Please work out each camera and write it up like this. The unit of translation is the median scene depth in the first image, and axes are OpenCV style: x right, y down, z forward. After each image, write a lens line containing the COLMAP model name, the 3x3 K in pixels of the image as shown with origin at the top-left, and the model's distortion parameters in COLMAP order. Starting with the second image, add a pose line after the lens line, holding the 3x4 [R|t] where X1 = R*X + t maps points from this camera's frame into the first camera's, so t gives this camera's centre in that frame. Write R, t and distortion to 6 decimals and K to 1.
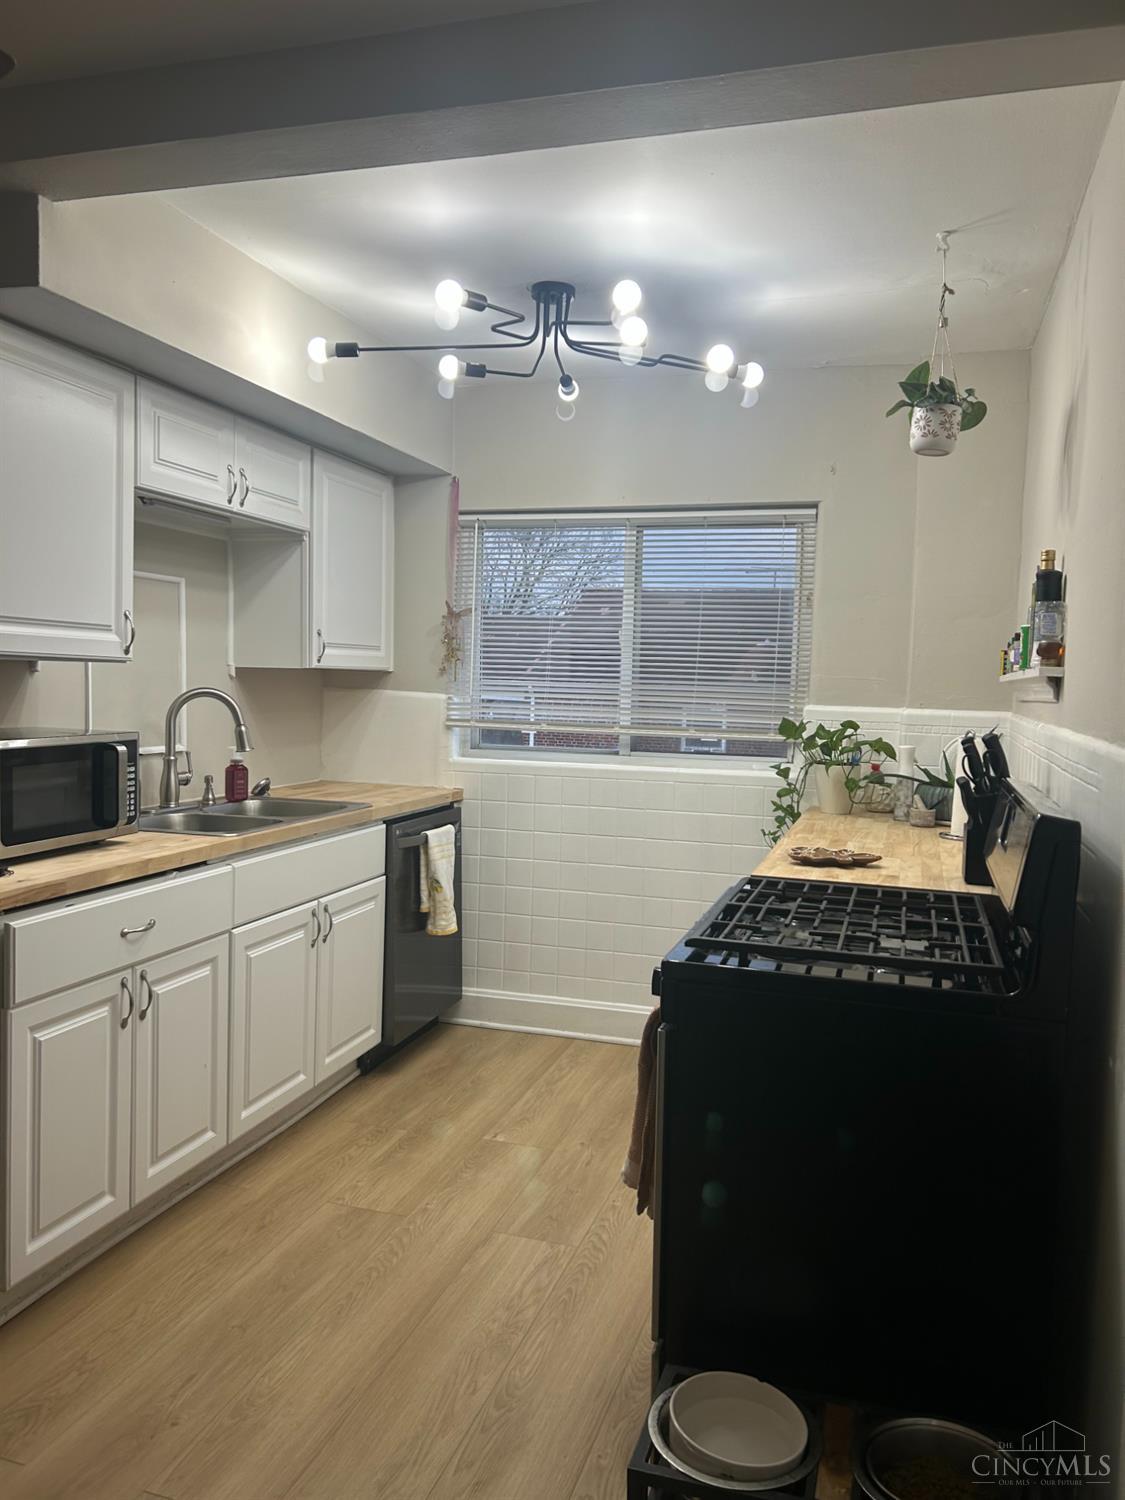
lens RADIAL K [[1136.1, 0, 570.9], [0, 1136.1, 747.0], [0, 0, 1]] dist [0.065050, -0.042570]
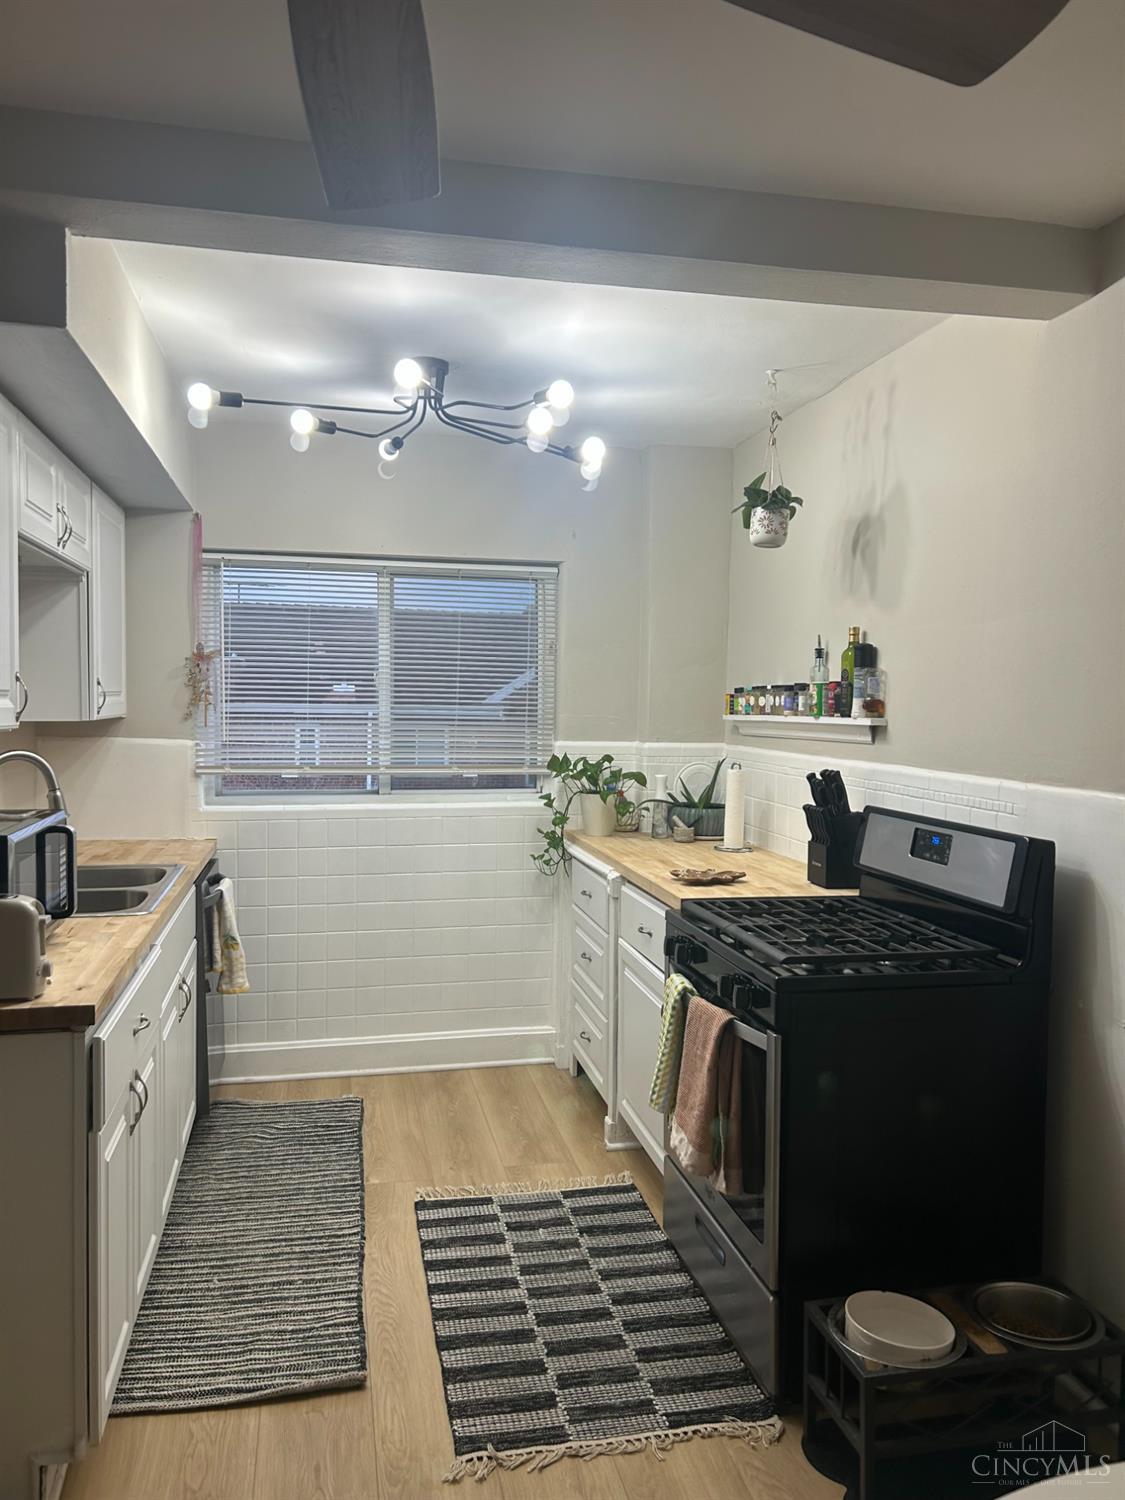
lens RADIAL K [[1136.1, 0, 563.1], [0, 1136.1, 748.5], [0, 0, 1]] dist [0.065050, -0.042570]
pose [[0.874371, -0.039676, 0.483633, -0.332780], [0.041419, 0.999117, 0.007082, -0.036983], [-0.483487, 0.013839, 0.875242, 0.016995]]
